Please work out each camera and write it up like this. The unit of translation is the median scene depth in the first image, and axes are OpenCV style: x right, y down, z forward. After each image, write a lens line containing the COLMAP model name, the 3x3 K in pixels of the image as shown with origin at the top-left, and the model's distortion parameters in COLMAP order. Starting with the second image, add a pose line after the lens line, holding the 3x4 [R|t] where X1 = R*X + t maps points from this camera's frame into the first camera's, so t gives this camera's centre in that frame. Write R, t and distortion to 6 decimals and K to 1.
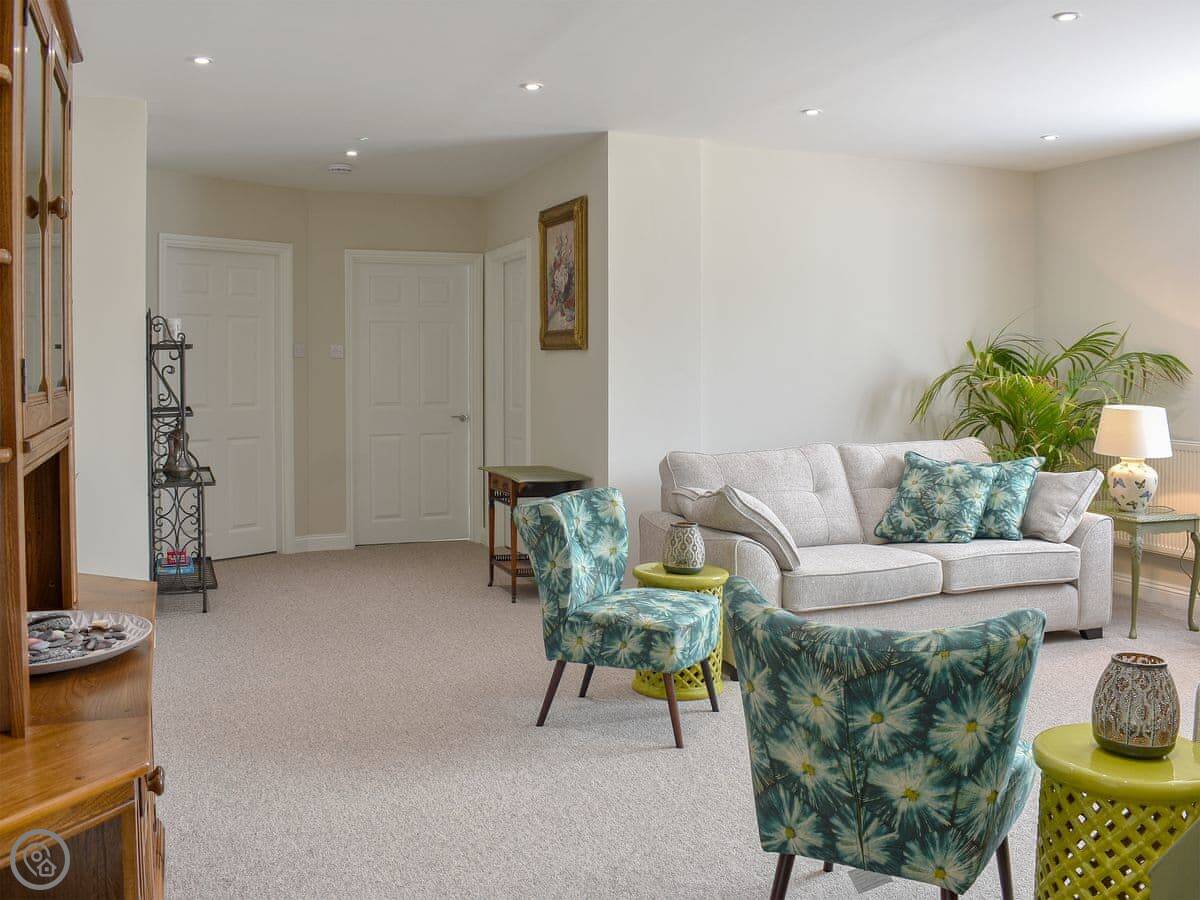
lens RADIAL K [[1654.0, 0, 649.9], [0, 1654.0, 452.0], [0, 0, 1]] dist [-0.177769, 0.027257]
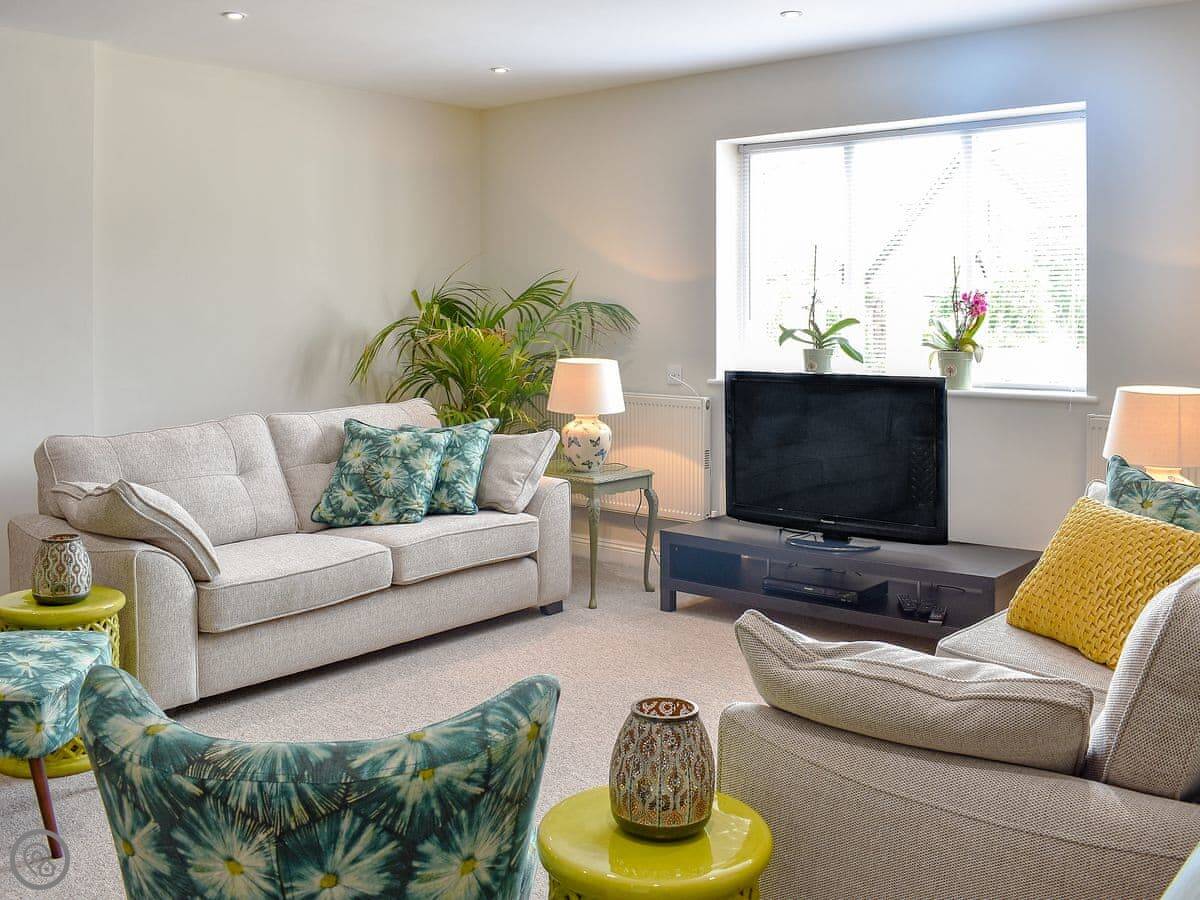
lens RADIAL K [[1654.0, 0, 649.9], [0, 1654.0, 452.0], [0, 0, 1]] dist [-0.177769, 0.027257]
pose [[0.942528, -0.022416, 0.333373, 0.024295], [0.011660, 0.999346, 0.034229, -0.014703], [-0.333923, -0.028375, 0.942173, 0.181481]]
